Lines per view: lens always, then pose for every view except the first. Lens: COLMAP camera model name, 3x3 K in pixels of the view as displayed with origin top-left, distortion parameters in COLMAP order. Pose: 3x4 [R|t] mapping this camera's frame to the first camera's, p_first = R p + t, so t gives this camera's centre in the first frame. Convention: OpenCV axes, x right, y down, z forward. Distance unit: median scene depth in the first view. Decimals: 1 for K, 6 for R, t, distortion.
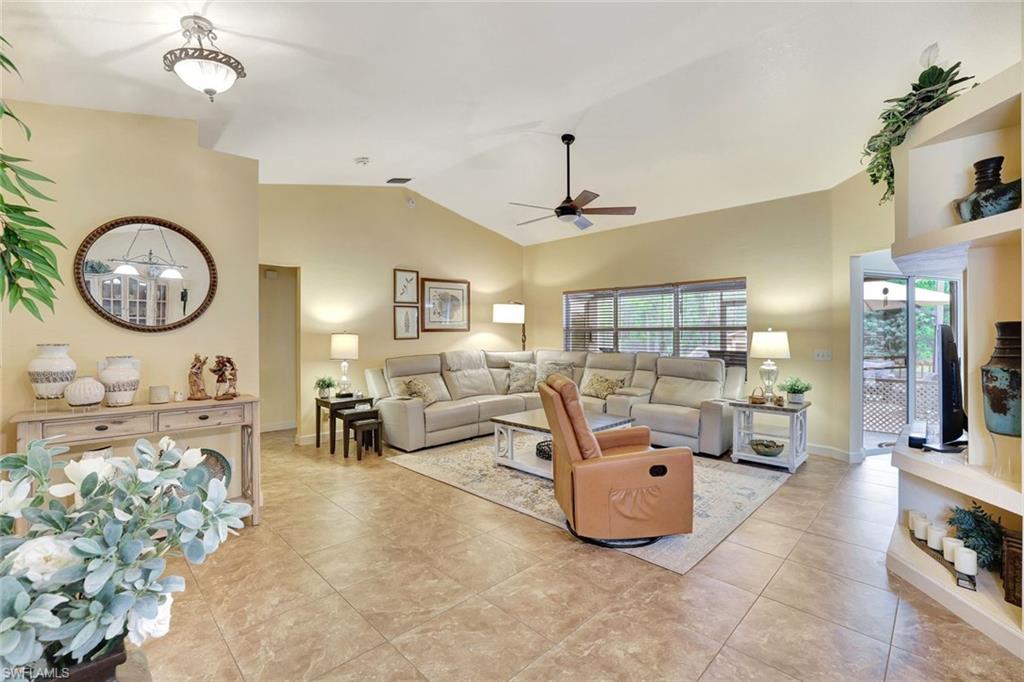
lens RADIAL K [[452.1, 0, 514.6], [0, 452.1, 337.8], [0, 0, 1]] dist [-0.014770, 0.000167]
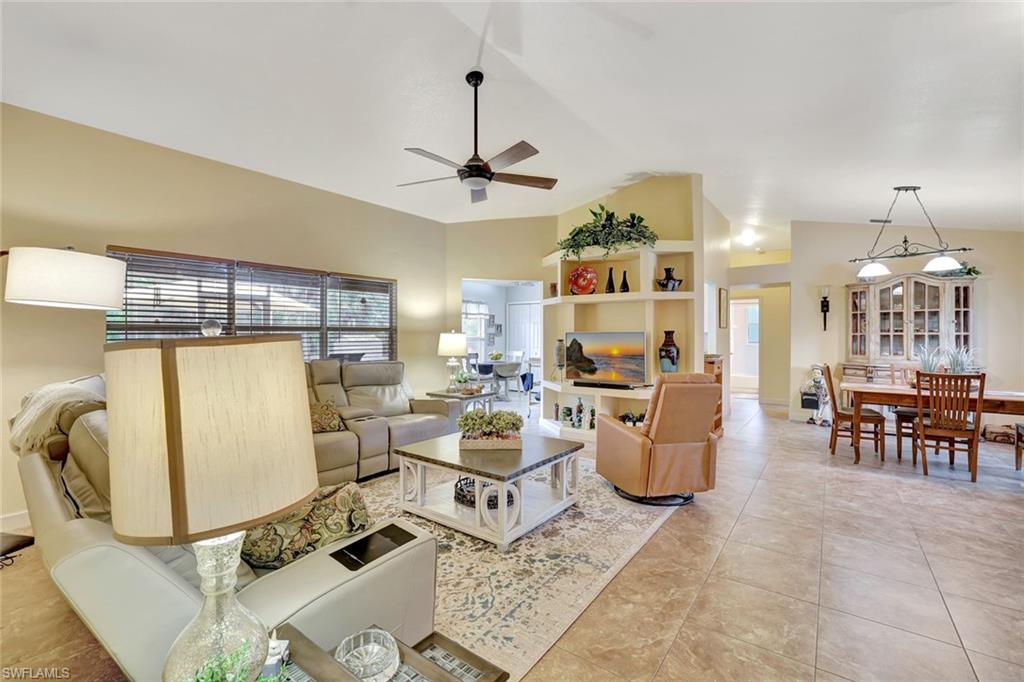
lens RADIAL K [[439.3, 0, 511.7], [0, 439.3, 331.2], [0, 0, 1]] dist [-0.011833, 0.000082]
pose [[-0.137708, 0.006717, 0.990450, -0.619054], [0.007326, 0.999957, -0.005763, -0.011741], [-0.990446, 0.006462, -0.137751, 1.043868]]
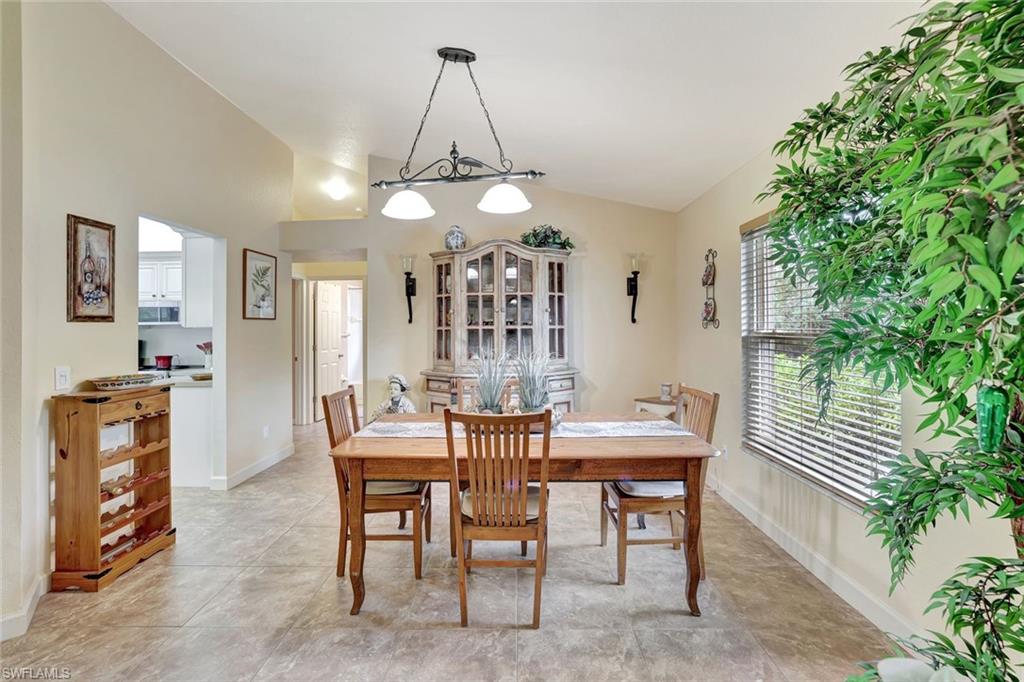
lens RADIAL K [[452.1, 0, 514.6], [0, 452.1, 337.8], [0, 0, 1]] dist [-0.014770, 0.000167]
pose [[-0.700555, -0.009833, 0.713531, -0.444546], [0.015055, 0.999479, 0.028555, -0.010221], [-0.713439, 0.030746, -0.700042, 0.755106]]
